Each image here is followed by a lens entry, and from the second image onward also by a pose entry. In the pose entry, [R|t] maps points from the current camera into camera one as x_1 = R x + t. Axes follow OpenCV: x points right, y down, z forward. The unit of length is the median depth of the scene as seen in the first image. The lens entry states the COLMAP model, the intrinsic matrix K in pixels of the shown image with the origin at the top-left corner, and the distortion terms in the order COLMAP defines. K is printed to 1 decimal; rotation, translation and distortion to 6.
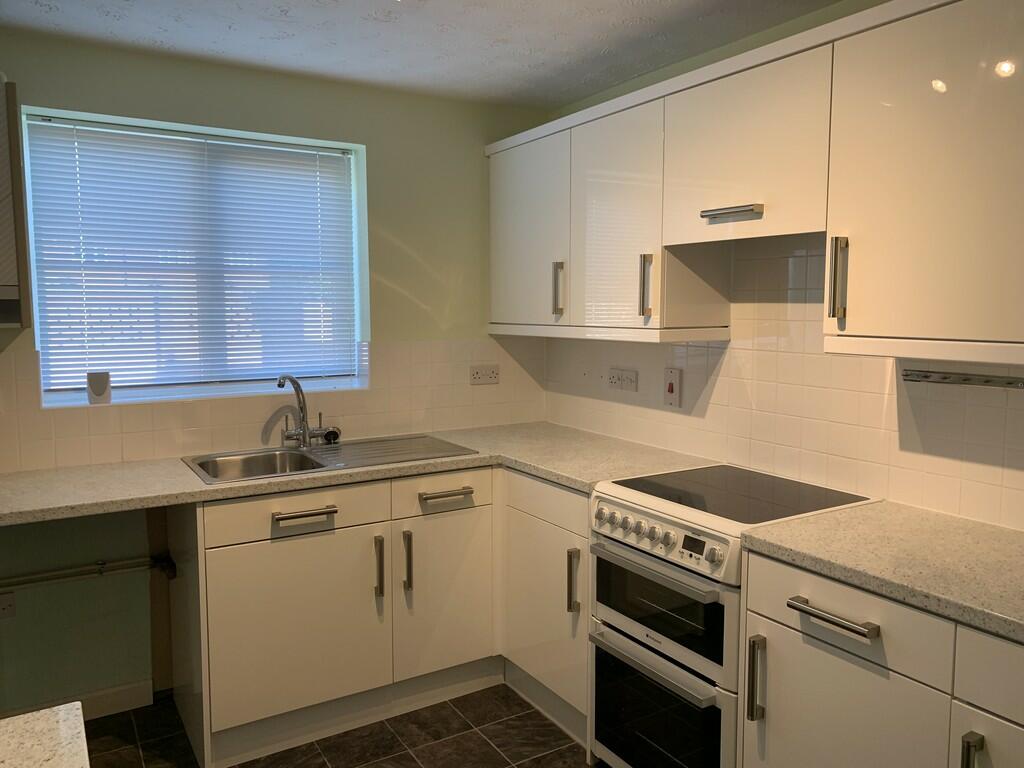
lens RADIAL K [[783.9, 0, 512.0], [0, 783.9, 384.0], [0, 0, 1]] dist [0.017479, -0.003436]
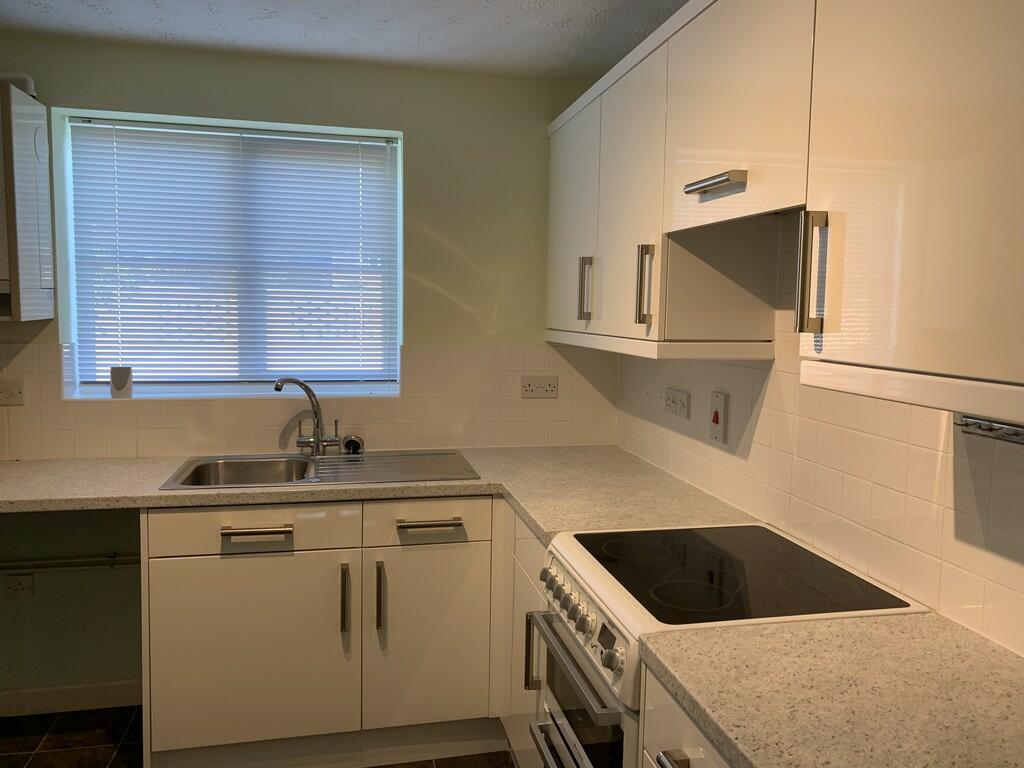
lens RADIAL K [[783.5, 0, 512.8], [0, 783.5, 376.6], [0, 0, 1]] dist [0.007356, 0.005813]
pose [[0.944717, 0.045973, -0.324648, 0.281820], [-0.050584, 0.998703, -0.005771, -0.022258], [0.323961, 0.021874, 0.945817, 0.209794]]
